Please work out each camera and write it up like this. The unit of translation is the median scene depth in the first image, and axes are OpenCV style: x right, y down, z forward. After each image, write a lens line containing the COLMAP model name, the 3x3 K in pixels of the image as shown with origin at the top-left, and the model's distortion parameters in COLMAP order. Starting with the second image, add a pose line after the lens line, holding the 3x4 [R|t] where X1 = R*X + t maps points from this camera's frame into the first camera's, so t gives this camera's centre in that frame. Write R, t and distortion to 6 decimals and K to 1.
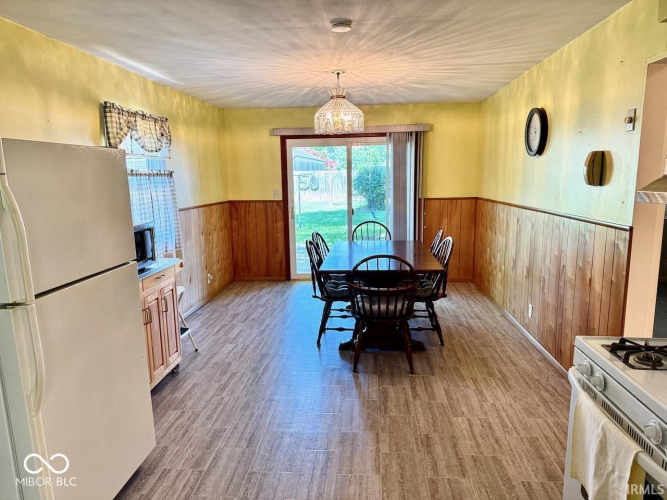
lens RADIAL K [[463.7, 0, 333.5], [0, 463.7, 250.0], [0, 0, 1]] dist [0.066834, -0.100892]
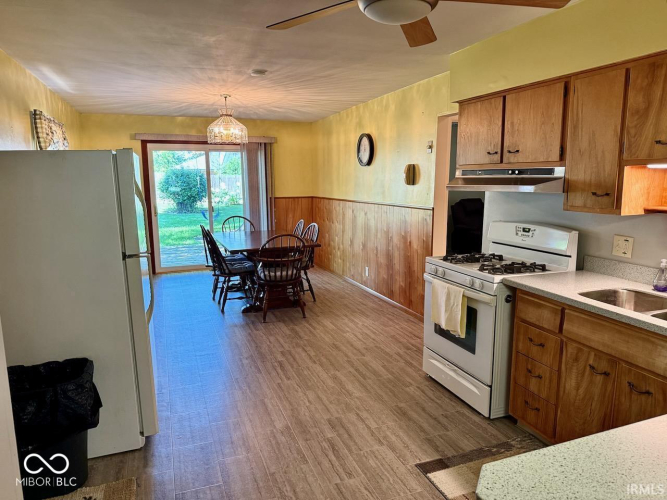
lens RADIAL K [[463.7, 0, 333.5], [0, 463.7, 250.0], [0, 0, 1]] dist [0.066834, -0.100892]
pose [[0.903353, -0.056161, 0.425205, -0.293502], [0.060157, 0.998181, 0.004035, 0.051116], [-0.424658, 0.021934, 0.905088, -0.273115]]
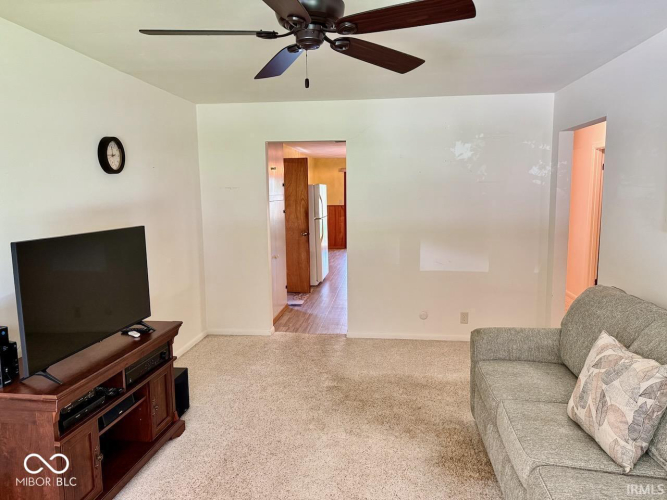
lens RADIAL K [[465.3, 0, 334.6], [0, 465.3, 247.4], [0, 0, 1]] dist [0.052938, -0.079376]
pose [[0.999625, 0.015555, -0.022537, -0.165043], [-0.016517, 0.998934, -0.043110, 0.232628], [0.021842, 0.043466, 0.998816, -1.409035]]
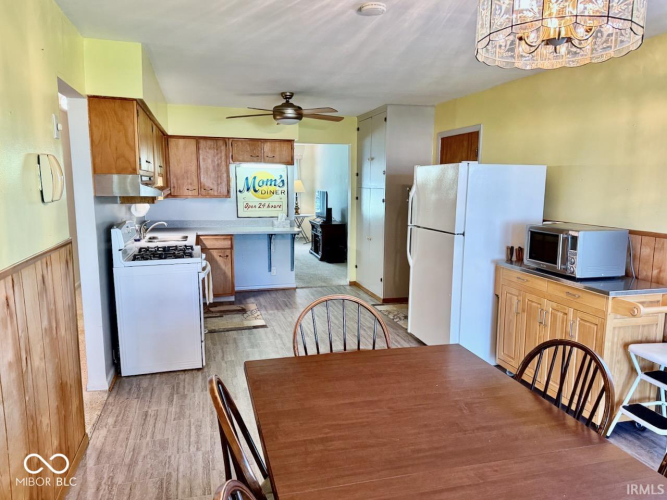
lens RADIAL K [[463.7, 0, 333.5], [0, 463.7, 250.0], [0, 0, 1]] dist [0.066834, -0.100892]
pose [[-0.938436, 0.064835, -0.339313, 0.281516], [-0.042395, 0.953191, 0.299383, -0.217914], [0.342841, 0.295337, -0.891760, 1.307196]]
